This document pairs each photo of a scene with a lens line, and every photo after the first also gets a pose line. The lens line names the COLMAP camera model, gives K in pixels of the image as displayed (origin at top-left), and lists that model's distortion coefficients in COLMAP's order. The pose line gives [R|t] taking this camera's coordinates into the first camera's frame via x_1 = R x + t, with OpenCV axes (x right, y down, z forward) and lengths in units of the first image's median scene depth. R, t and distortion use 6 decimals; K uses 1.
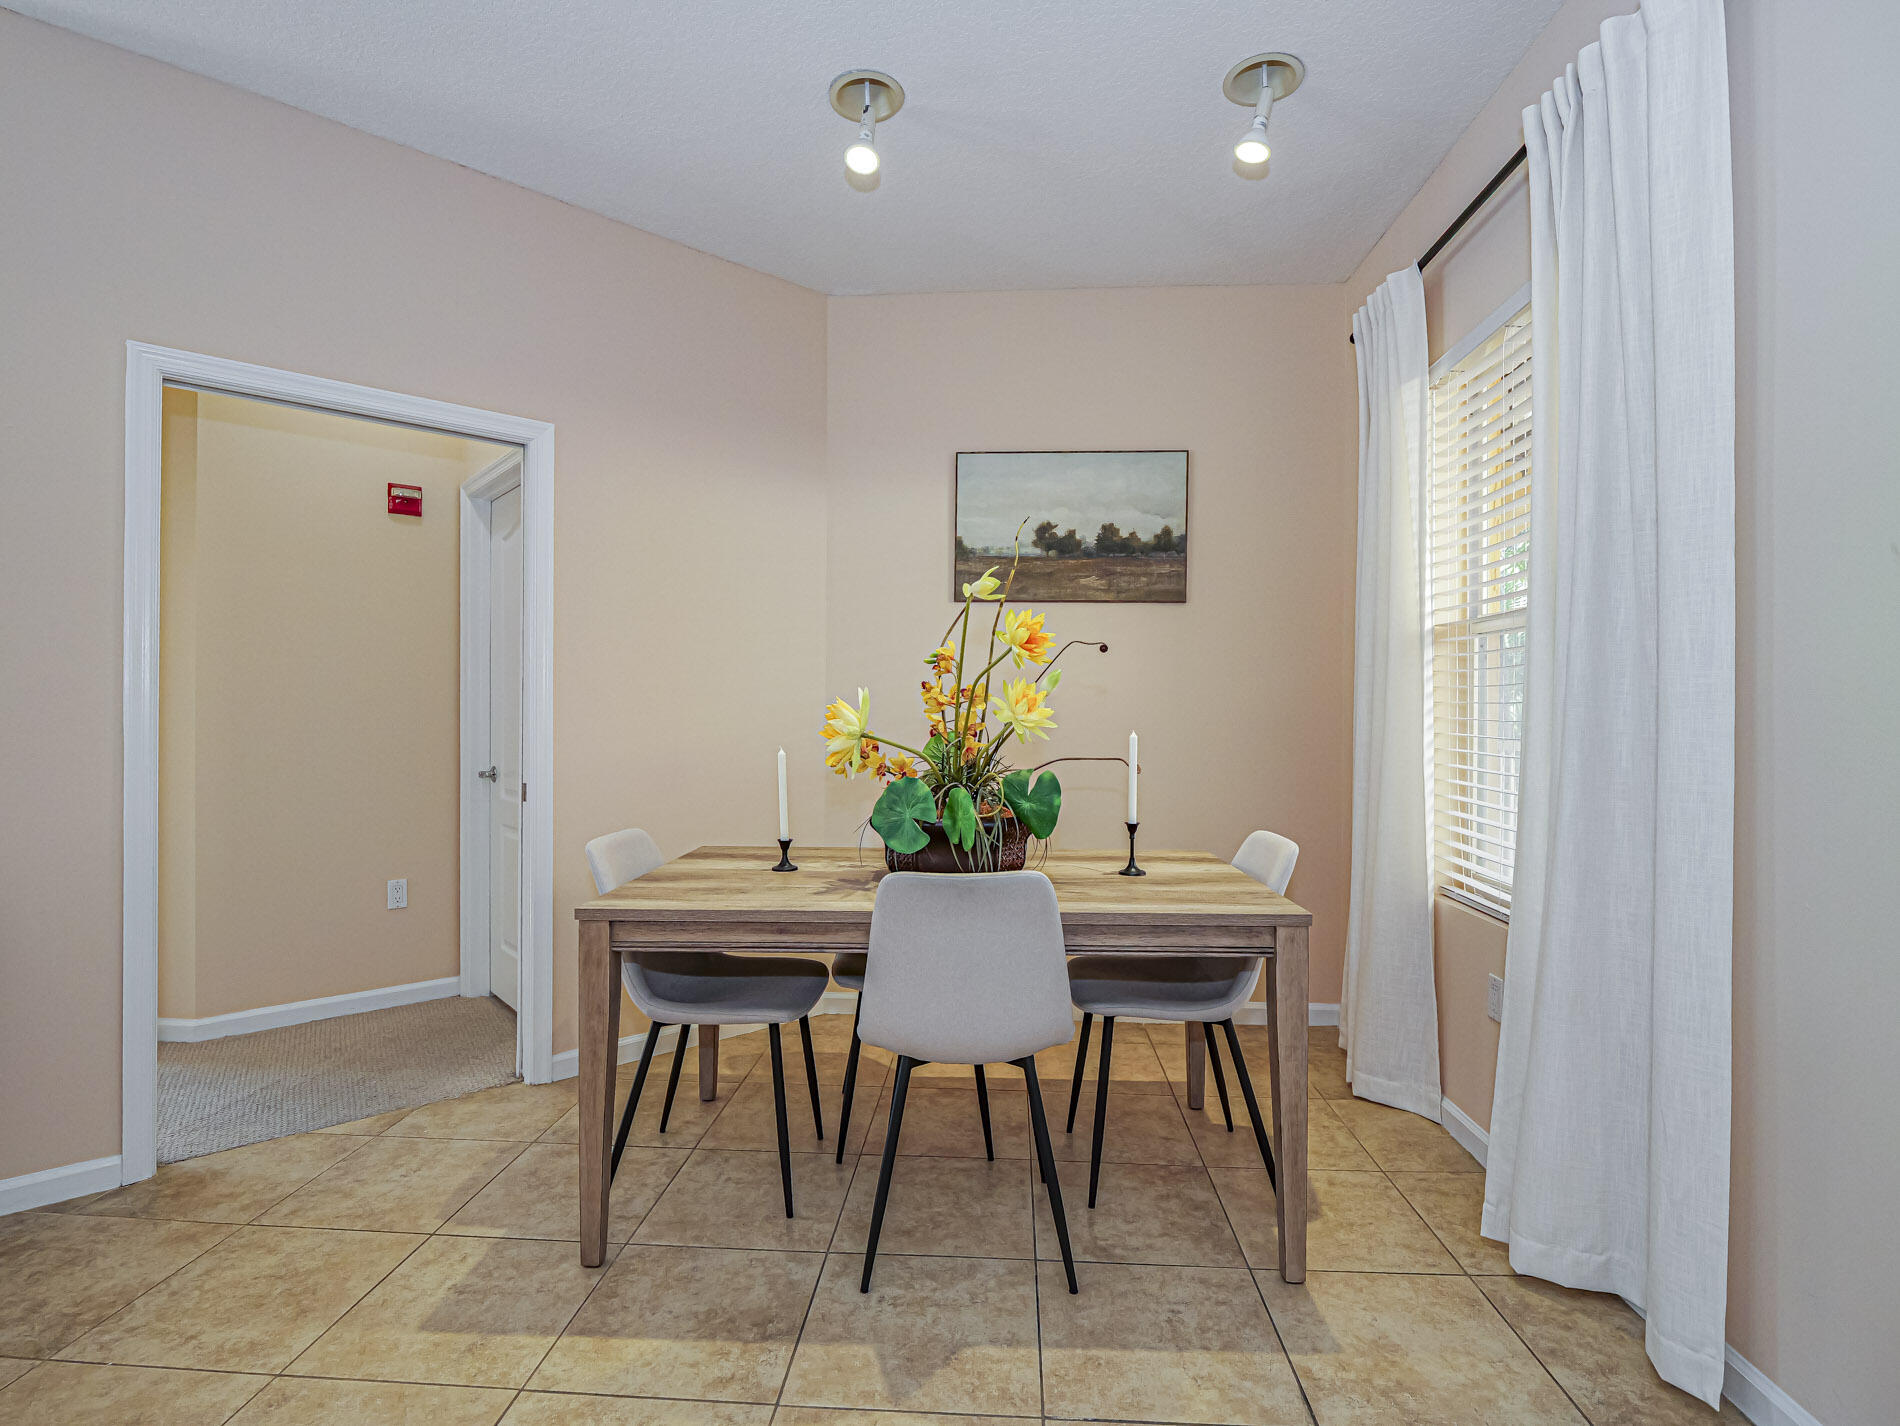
lens RADIAL K [[992.4, 0, 939.6], [0, 992.4, 708.8], [0, 0, 1]] dist [-0.008813, 0.000613]
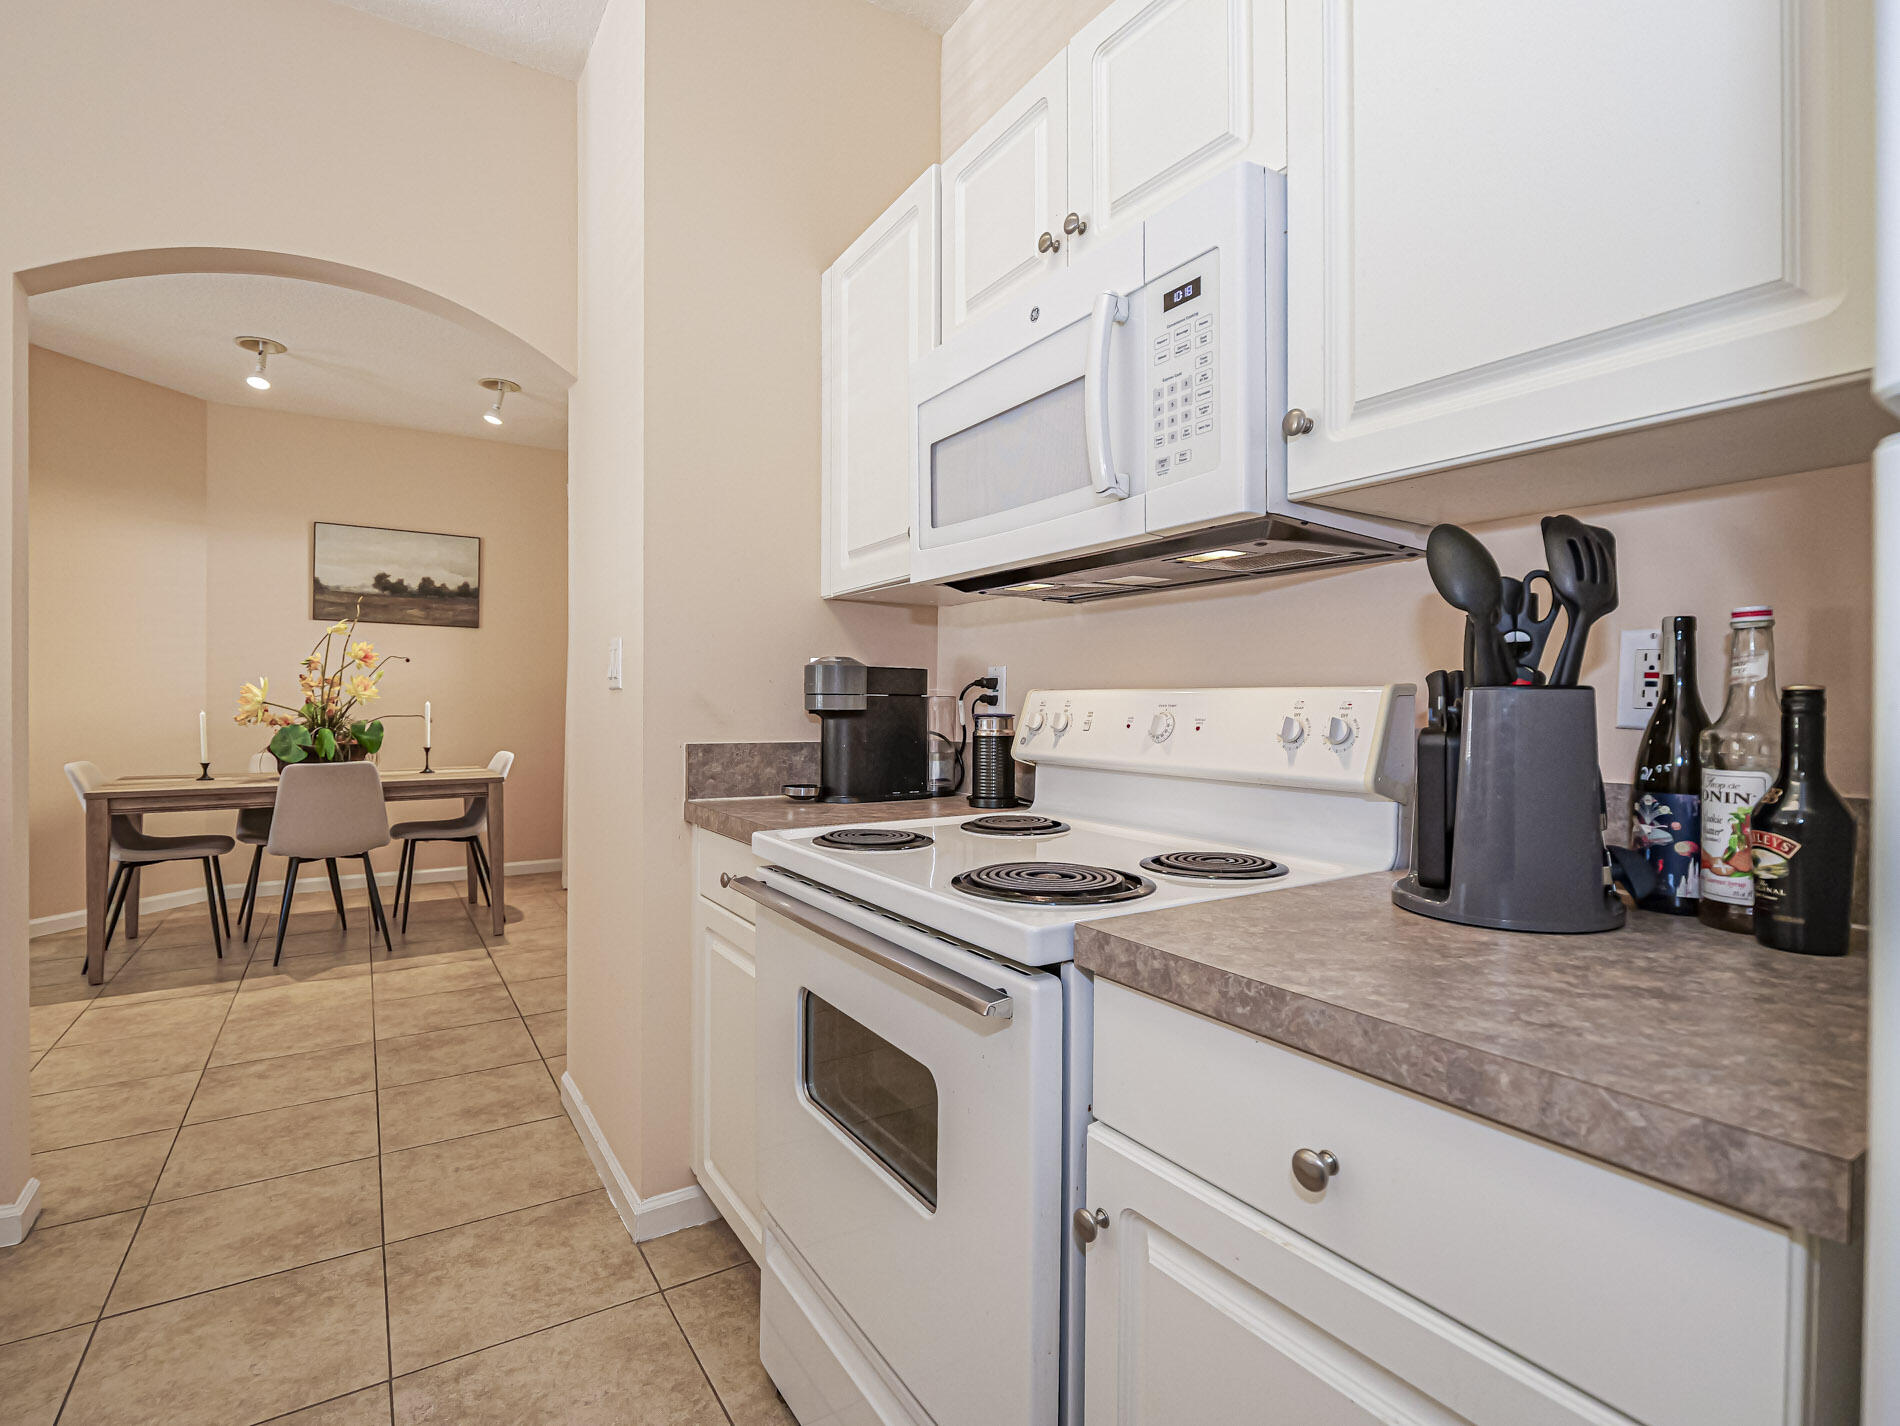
lens RADIAL K [[928.3, 0, 944.0], [0, 928.3, 708.2], [0, 0, 1]] dist [-0.012167, 0.000417]
pose [[0.805647, -0.002816, 0.592390, -0.068511], [-0.005290, 0.999915, 0.011948, 0.008841], [-0.592373, -0.012760, 0.805563, -1.096341]]
